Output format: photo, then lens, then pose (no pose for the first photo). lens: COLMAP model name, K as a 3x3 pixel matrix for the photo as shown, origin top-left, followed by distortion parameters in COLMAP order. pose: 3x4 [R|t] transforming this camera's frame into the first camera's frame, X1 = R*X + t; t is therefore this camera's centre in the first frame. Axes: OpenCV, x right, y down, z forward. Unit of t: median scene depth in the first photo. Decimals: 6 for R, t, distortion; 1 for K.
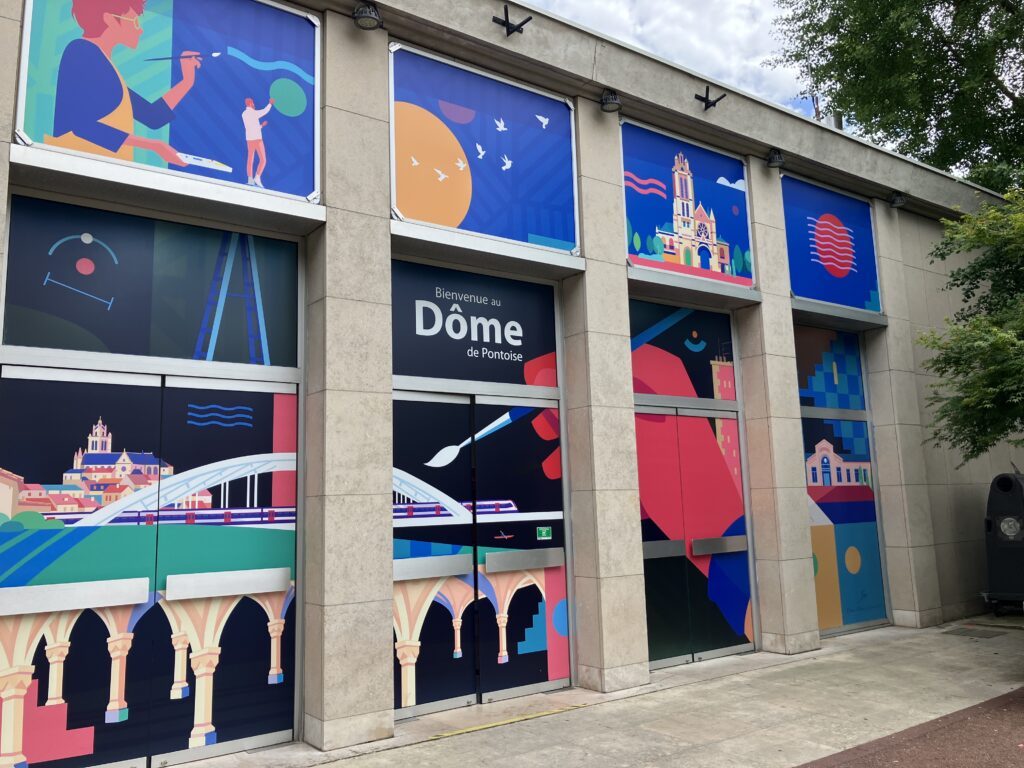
lens RADIAL K [[832.5, 0, 504.2], [0, 832.5, 355.7], [0, 0, 1]] dist [0.086242, -0.129706]
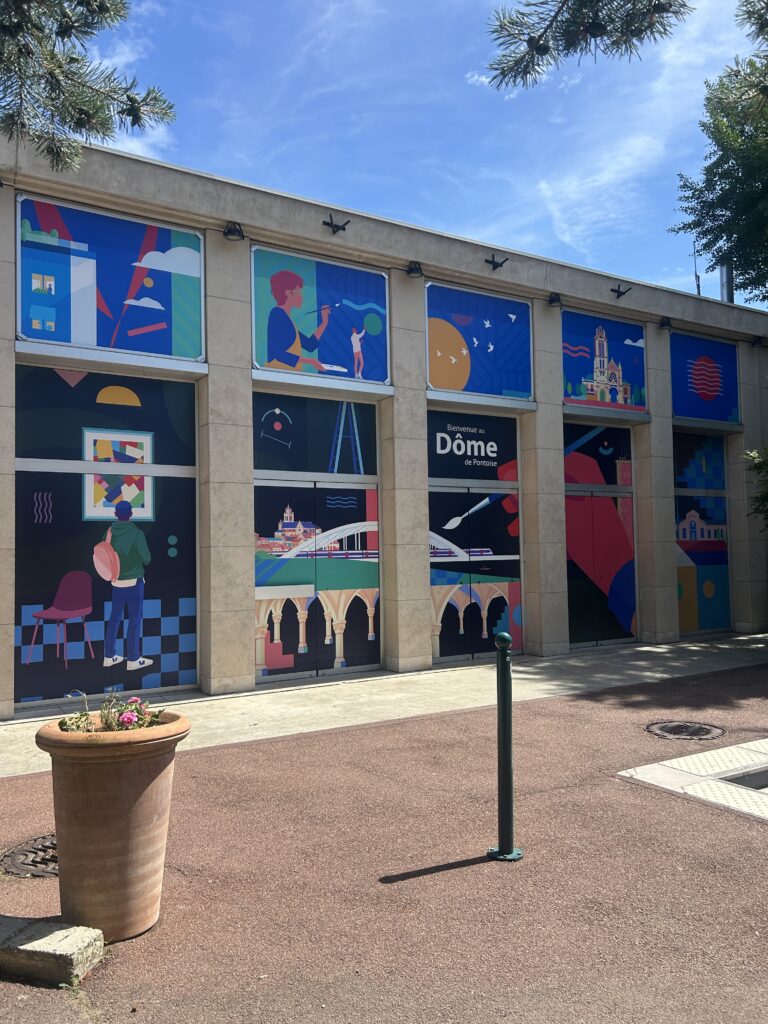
lens RADIAL K [[782.5, 0, 384.0], [0, 782.5, 512.0], [0, 0, 1]] dist [0.123610, -0.217620]
pose [[0.997634, 0.007141, -0.068370, -0.099060], [0.001536, 0.992025, 0.126035, -0.104696], [0.068725, -0.125842, 0.989667, -0.602650]]
